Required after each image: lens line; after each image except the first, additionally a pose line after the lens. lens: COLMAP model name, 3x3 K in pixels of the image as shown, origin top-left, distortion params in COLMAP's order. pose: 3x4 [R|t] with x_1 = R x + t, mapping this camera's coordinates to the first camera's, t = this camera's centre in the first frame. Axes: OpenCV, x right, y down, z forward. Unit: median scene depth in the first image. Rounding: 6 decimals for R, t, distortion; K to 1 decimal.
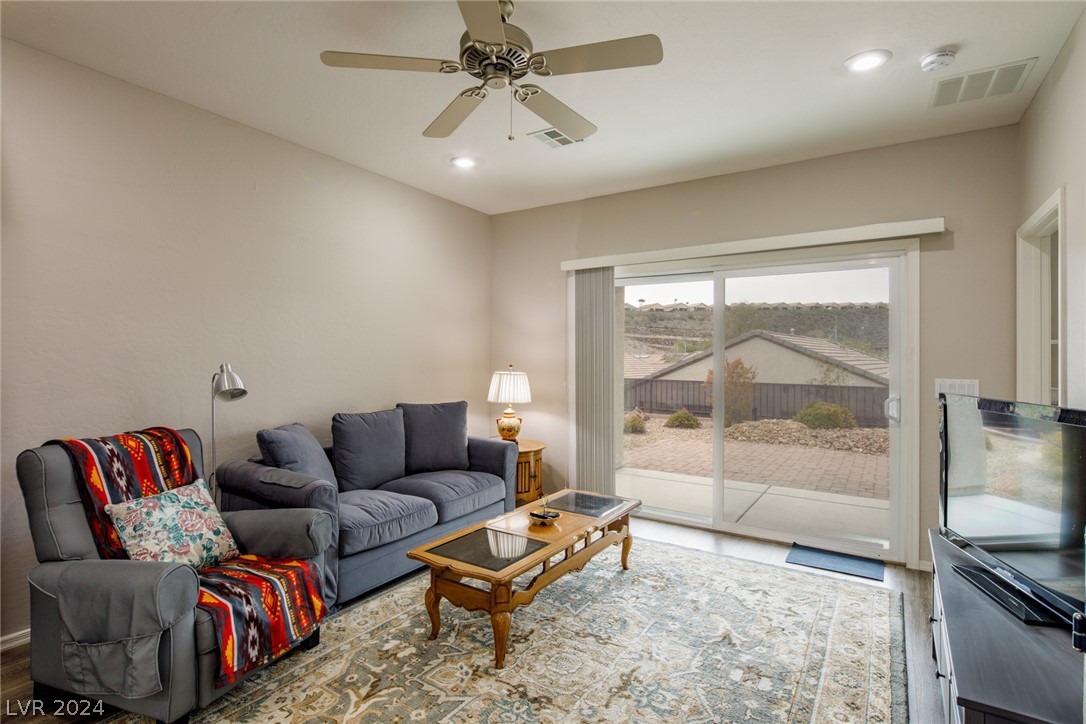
lens RADIAL K [[532.2, 0, 534.7], [0, 532.2, 359.7], [0, 0, 1]] dist [-0.002006, -0.001870]
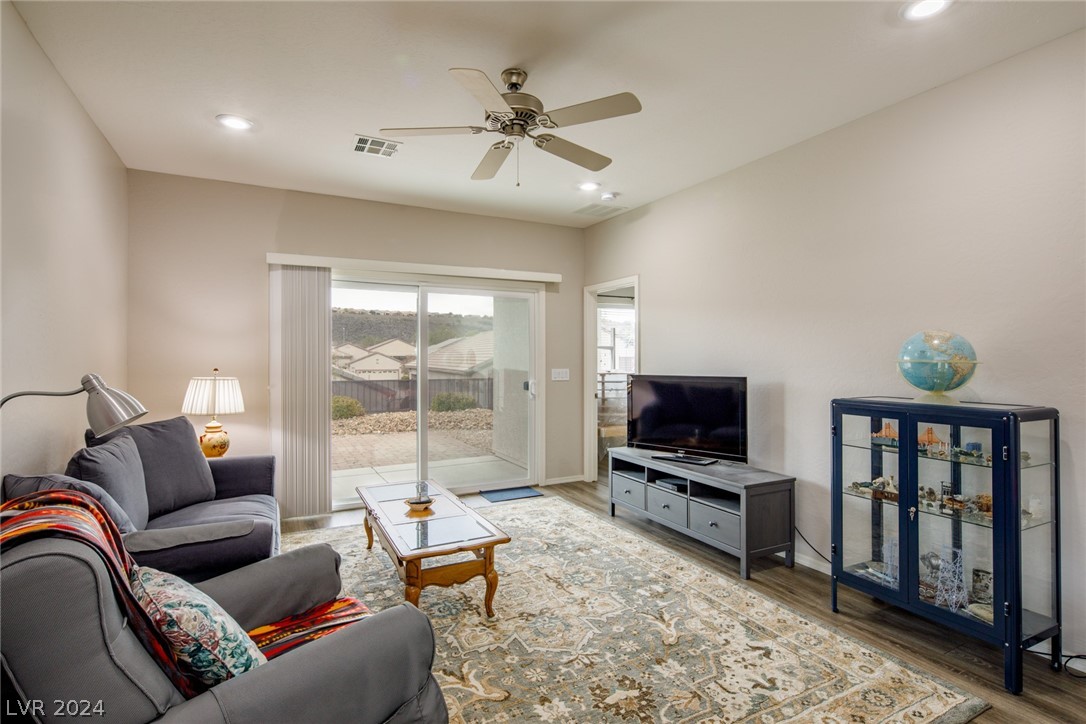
lens RADIAL K [[532.2, 0, 543.9], [0, 532.2, 362.8], [0, 0, 1]] dist [-0.002006, -0.001870]
pose [[0.483627, -0.017720, 0.875095, -0.794667], [0.010741, 0.999840, 0.014309, -0.007988], [-0.875208, 0.002479, 0.483740, 0.234621]]
